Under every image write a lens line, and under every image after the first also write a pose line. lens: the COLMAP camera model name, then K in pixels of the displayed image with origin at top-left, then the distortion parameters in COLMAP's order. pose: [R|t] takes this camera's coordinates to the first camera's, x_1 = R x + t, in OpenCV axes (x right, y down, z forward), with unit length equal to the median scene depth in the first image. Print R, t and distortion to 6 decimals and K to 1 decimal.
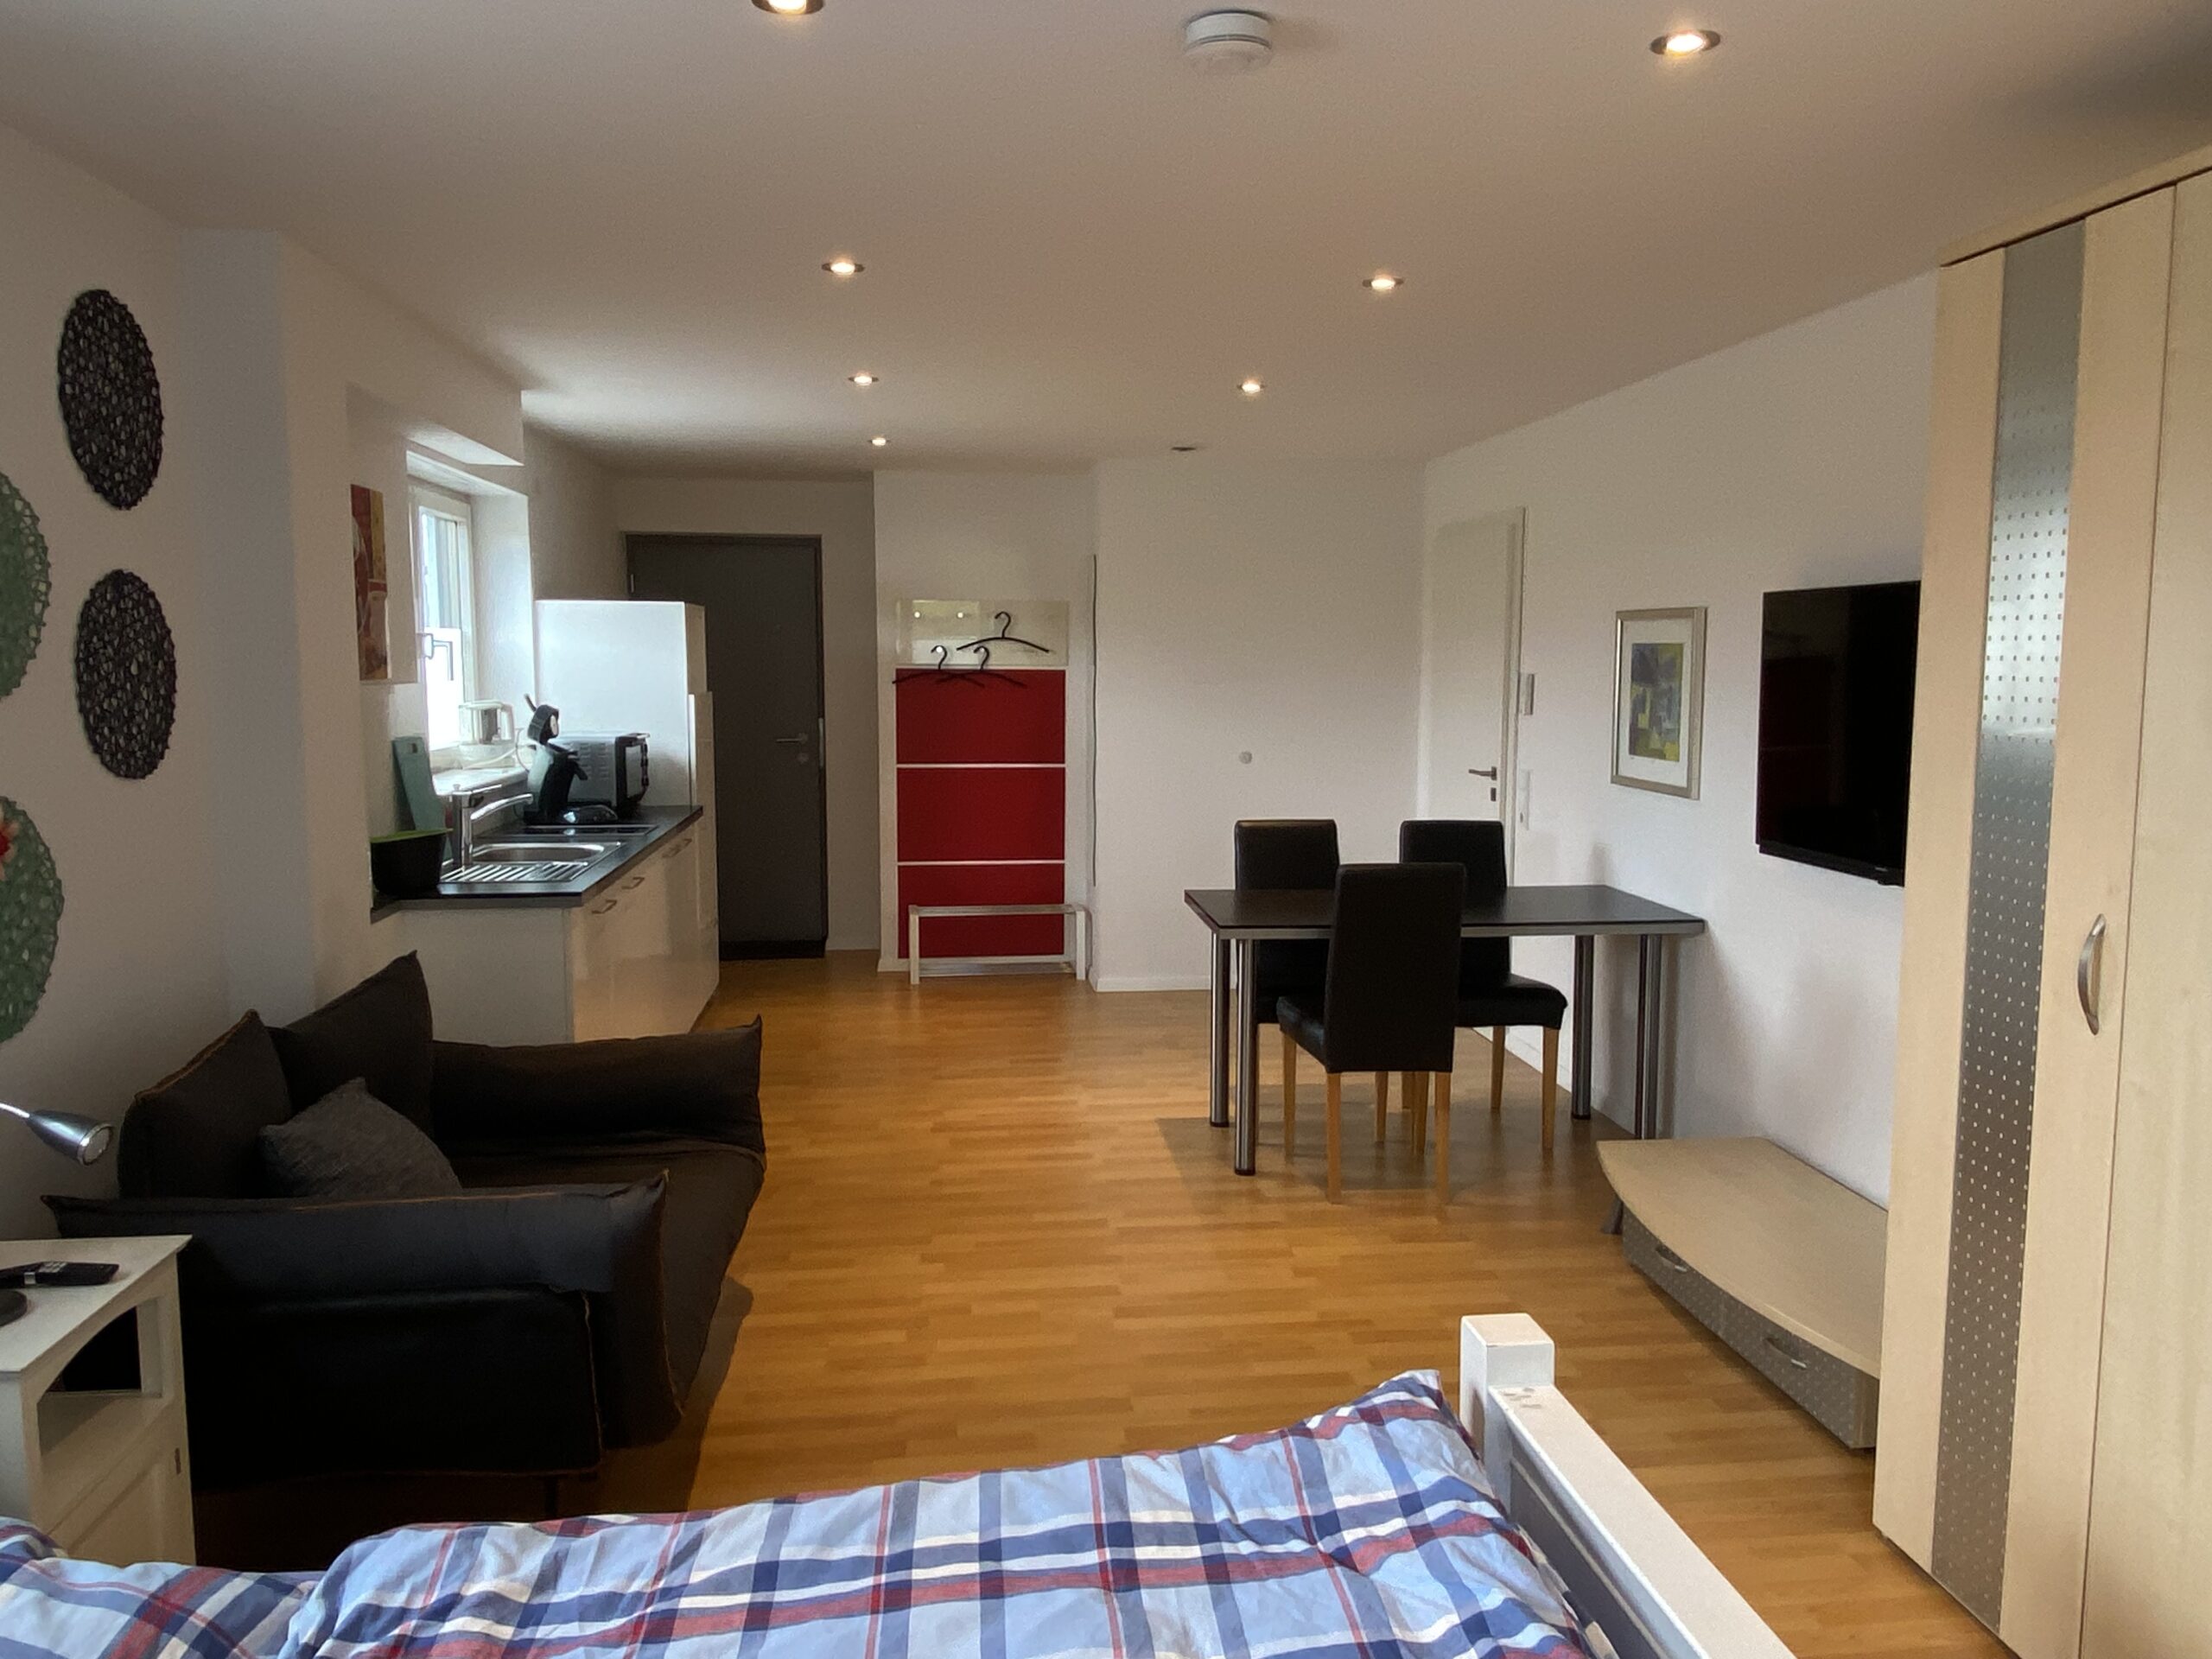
lens RADIAL K [[1656.5, 0, 1110.2], [0, 1656.5, 835.0], [0, 0, 1]] dist [0.003451, 0.003747]
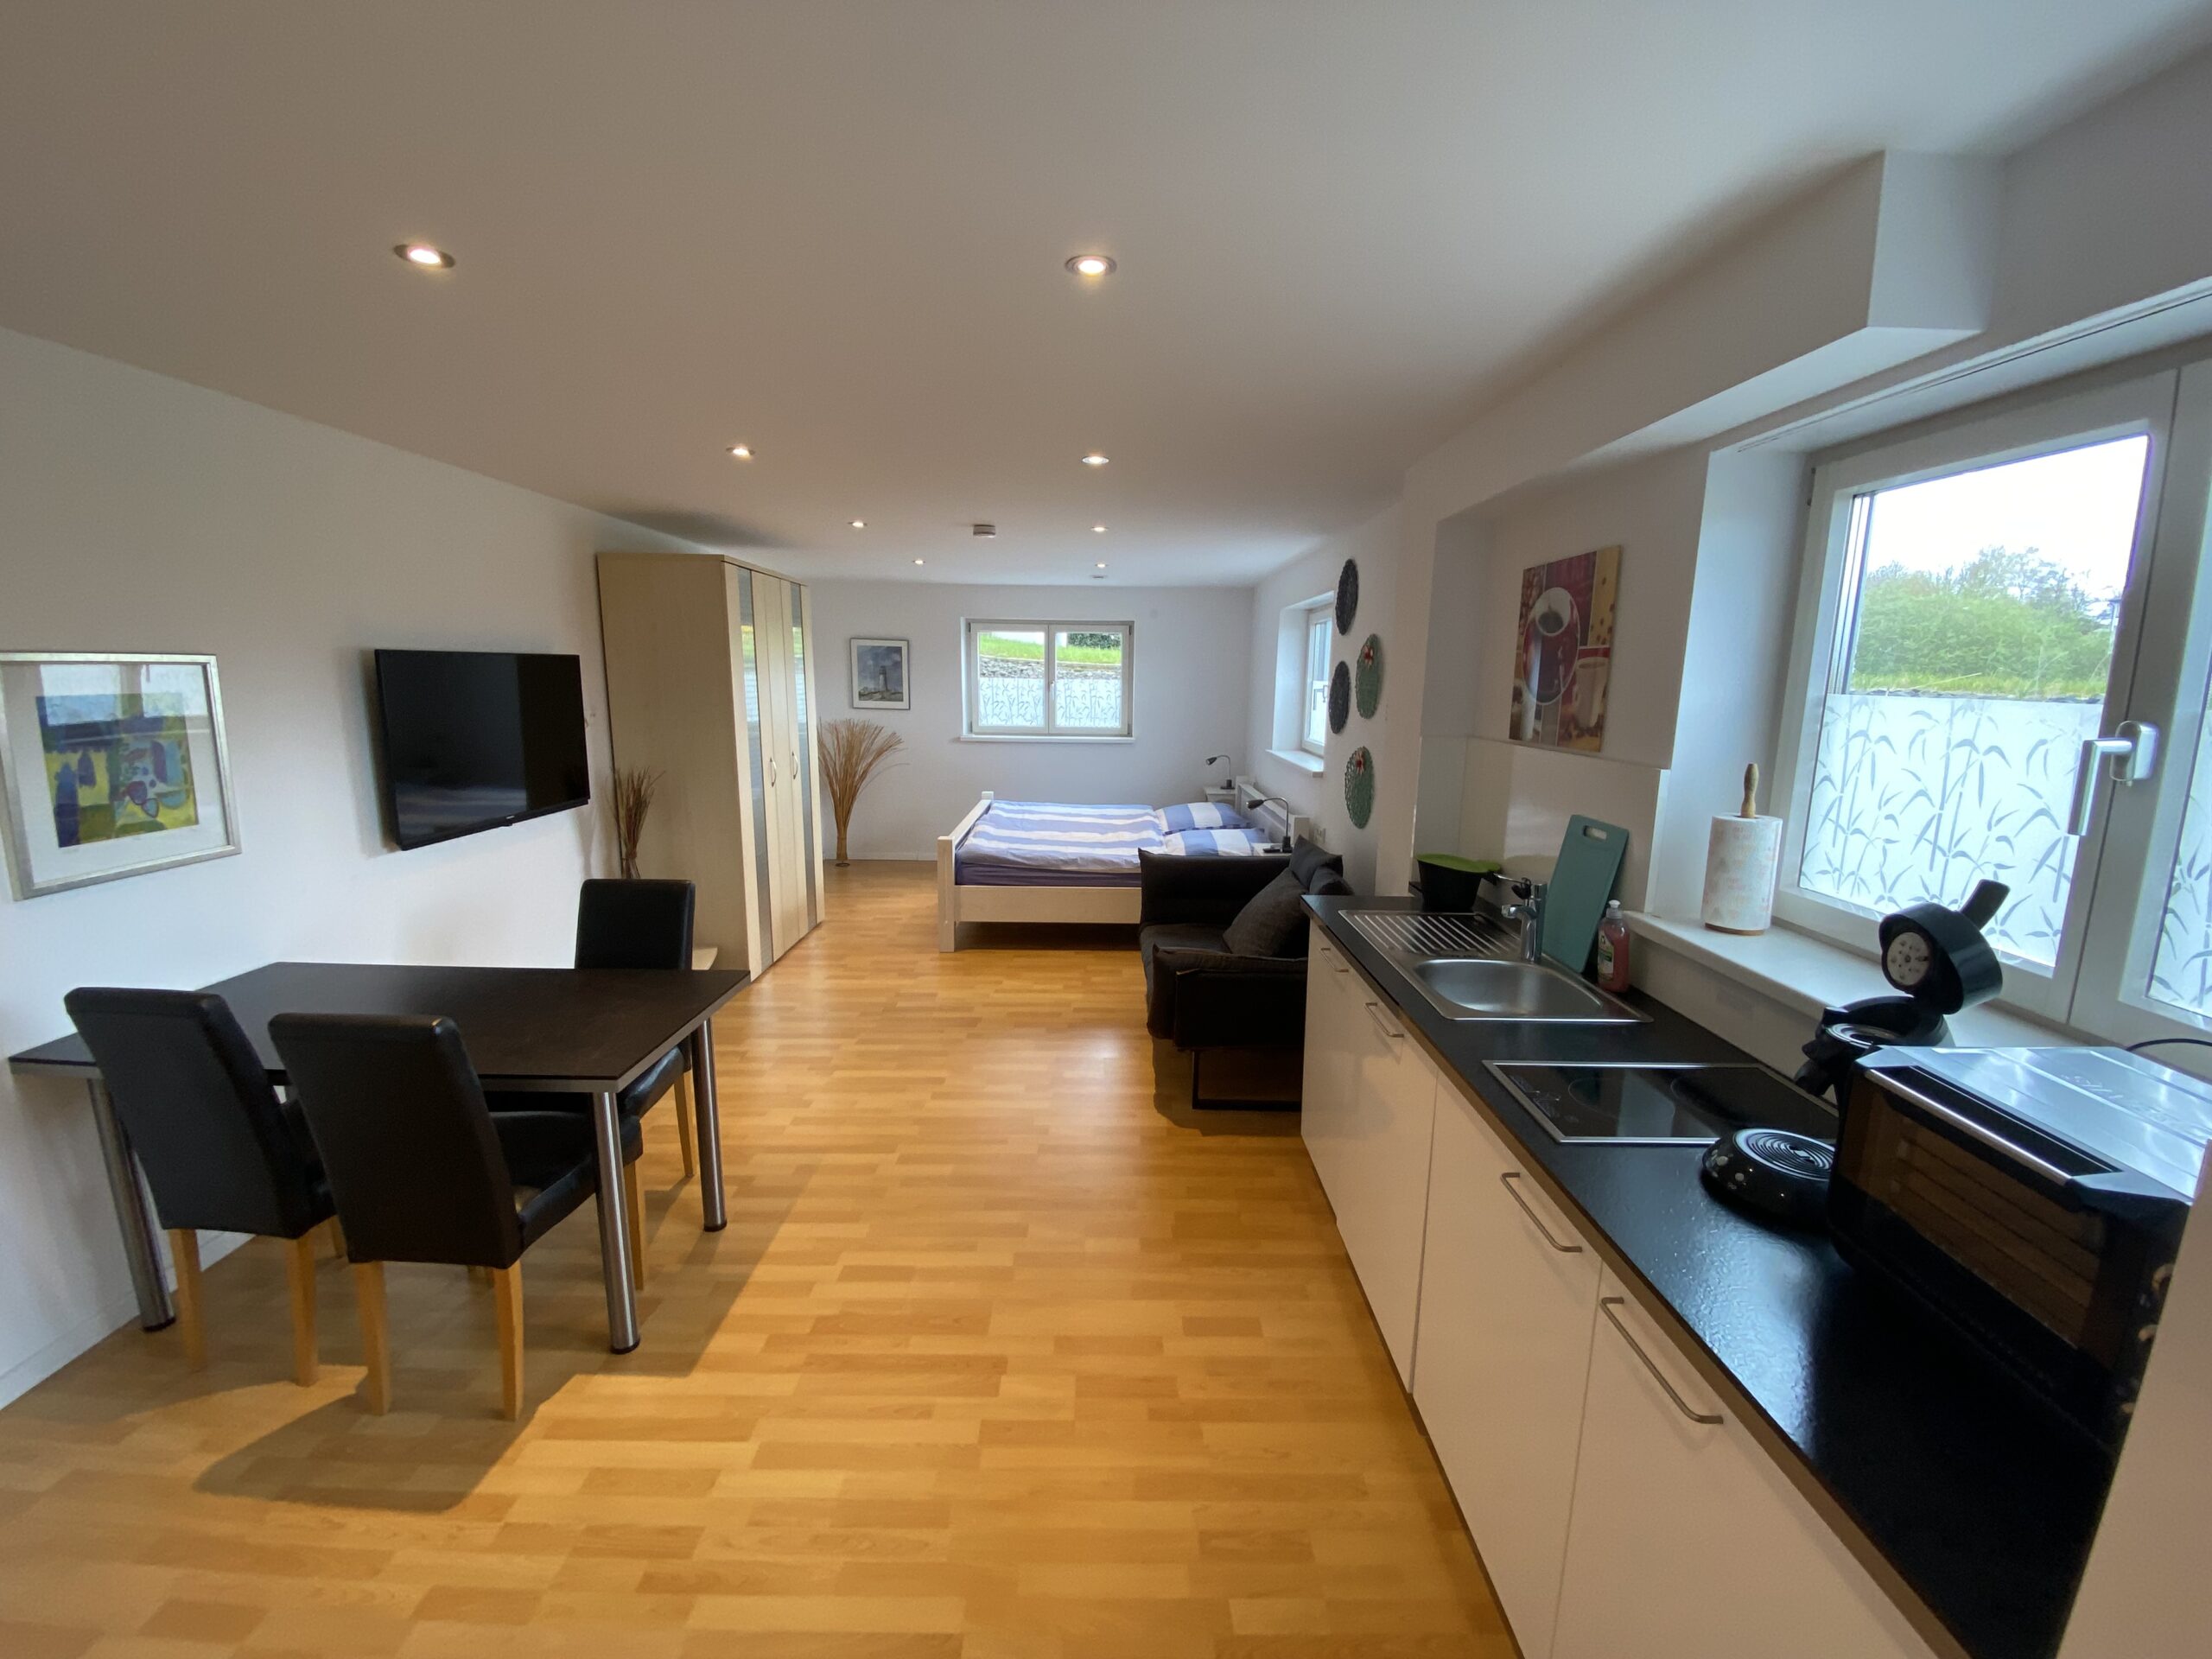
lens RADIAL K [[916.6, 0, 1102.9], [0, 916.6, 833.4], [0, 0, 1]] dist [-0.006056, -0.003316]
pose [[-0.992811, -0.033000, 0.115055, -0.148770], [-0.000170, 0.961631, 0.274347, -0.127827], [-0.119694, 0.272355, -0.954723, 1.030622]]
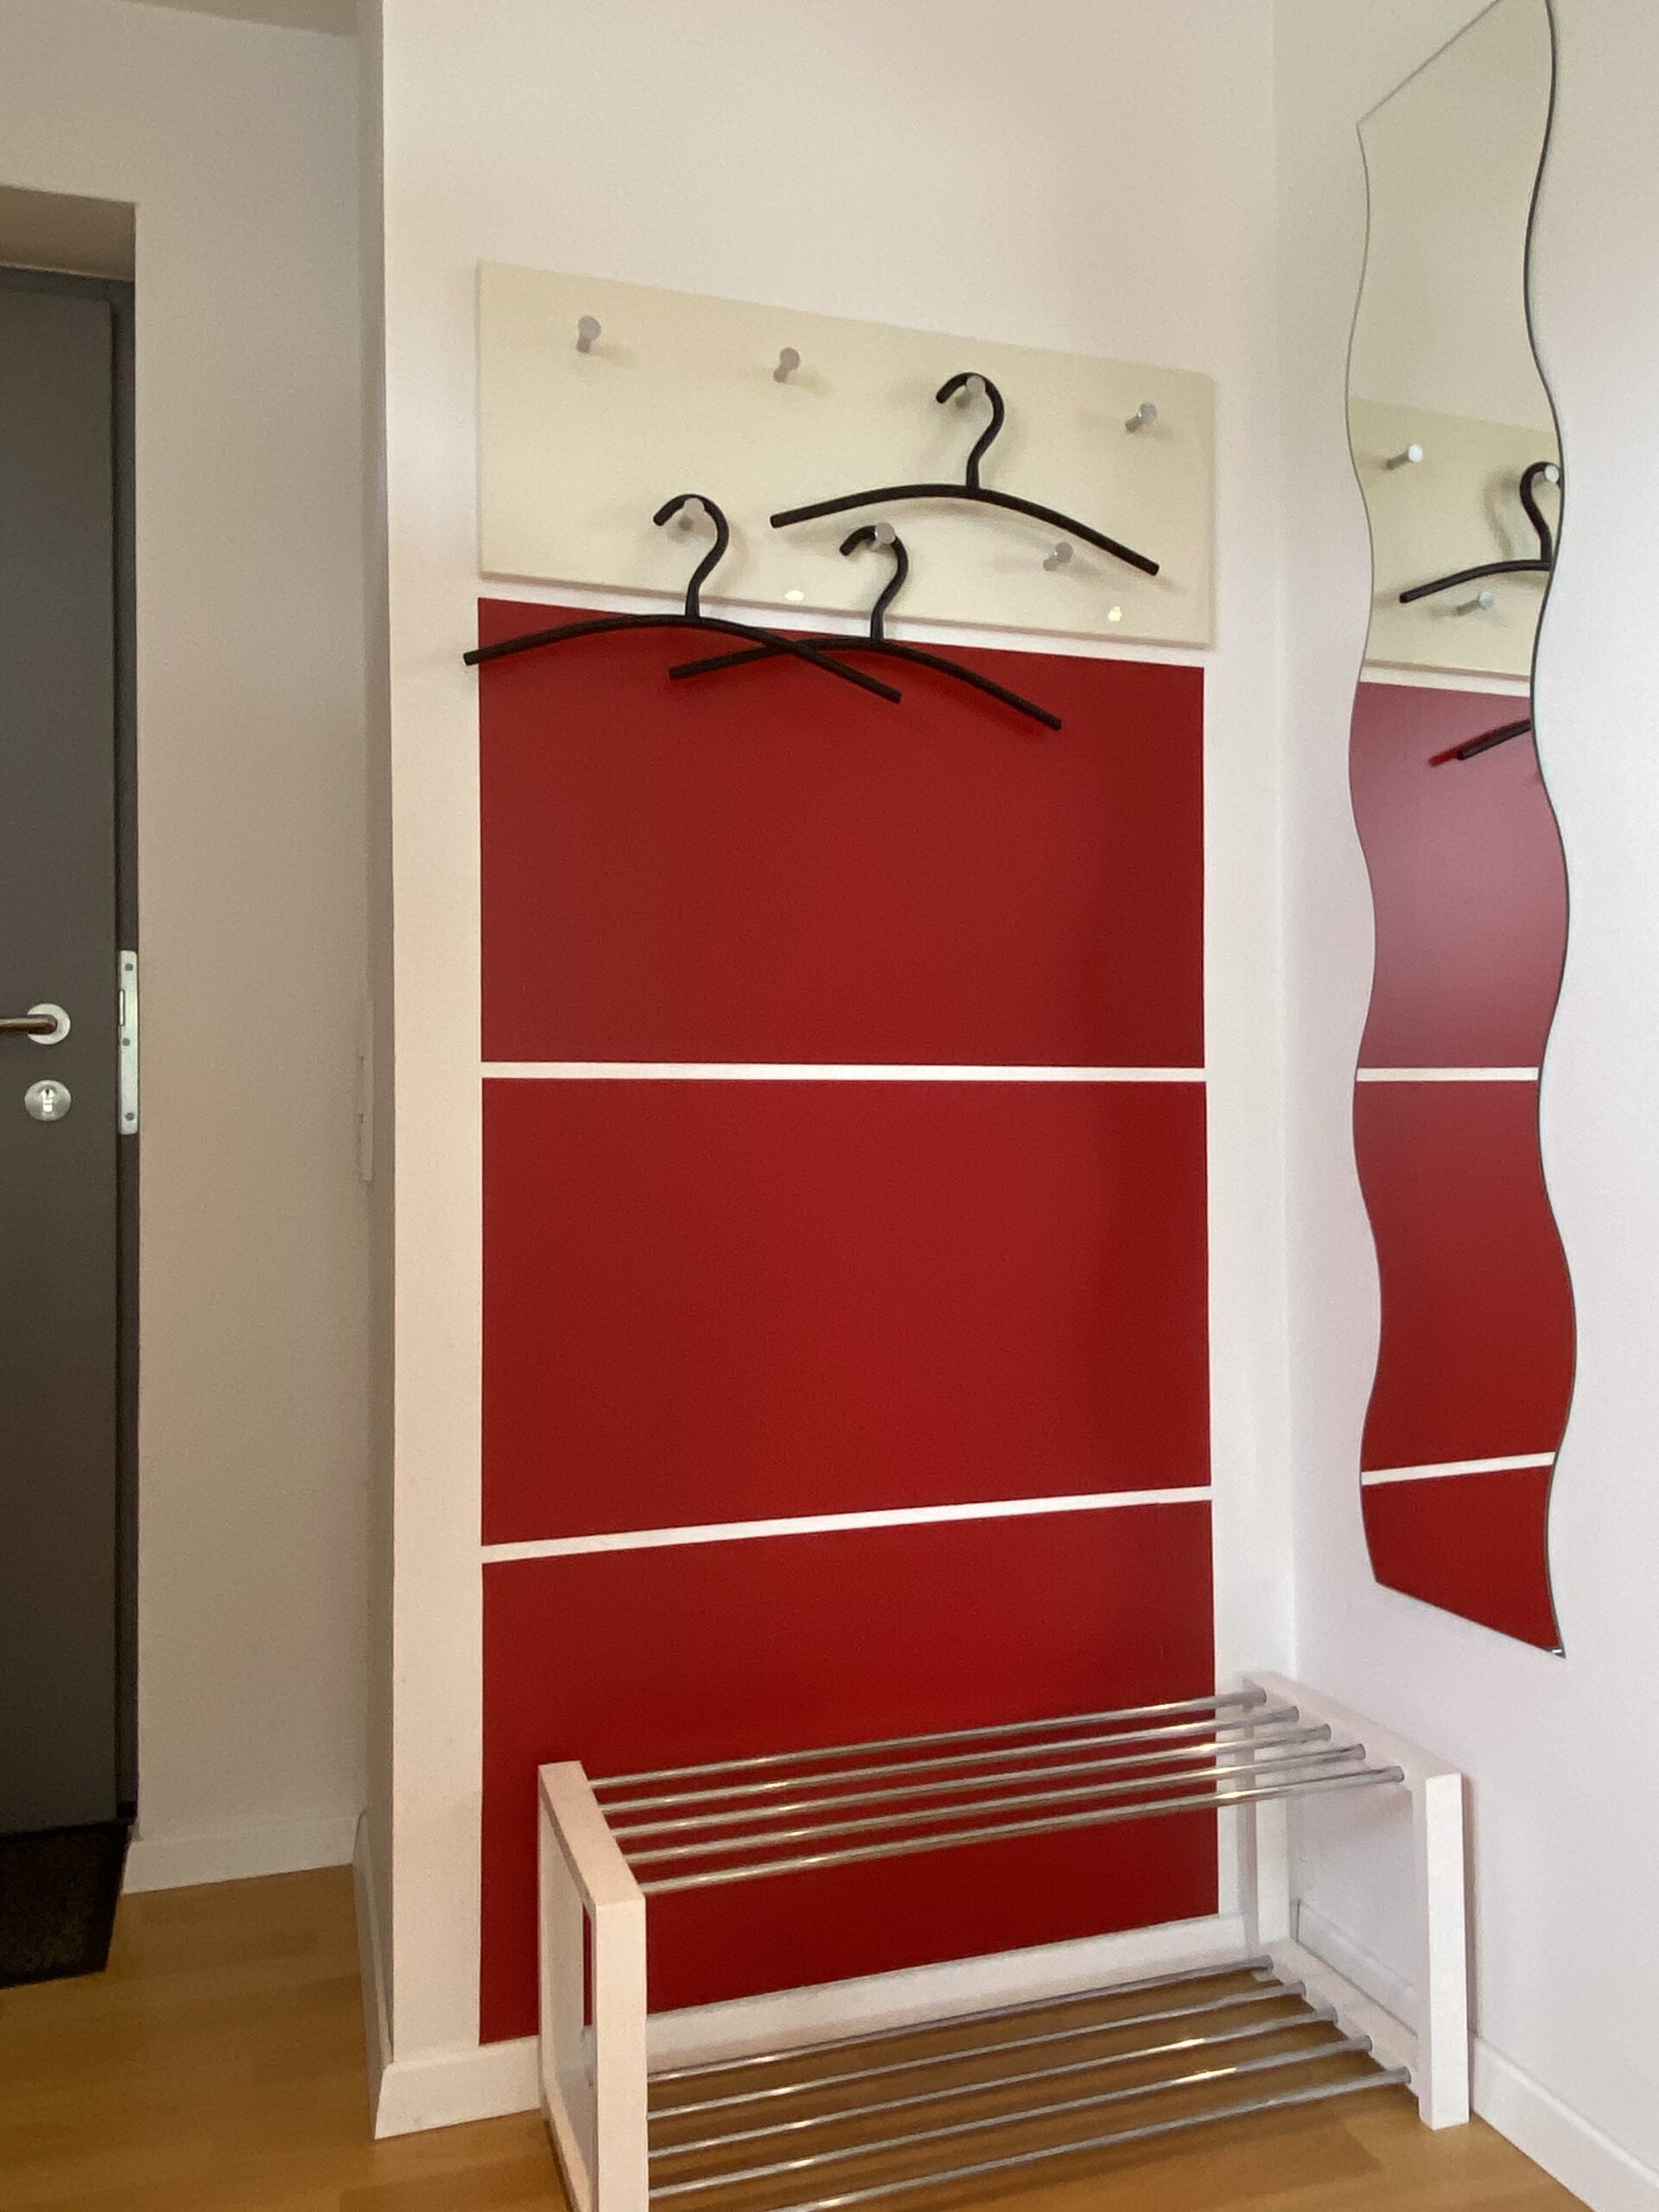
lens RADIAL K [[1656.5, 0, 812.4], [0, 1656.5, 1107.6], [0, 0, 1]] dist [0.003451, 0.003747]
pose [[0.985508, -0.009952, 0.169335, -0.143939], [0.031040, 0.992002, -0.122344, -0.013003], [-0.166763, 0.125827, 0.977935, 0.928275]]
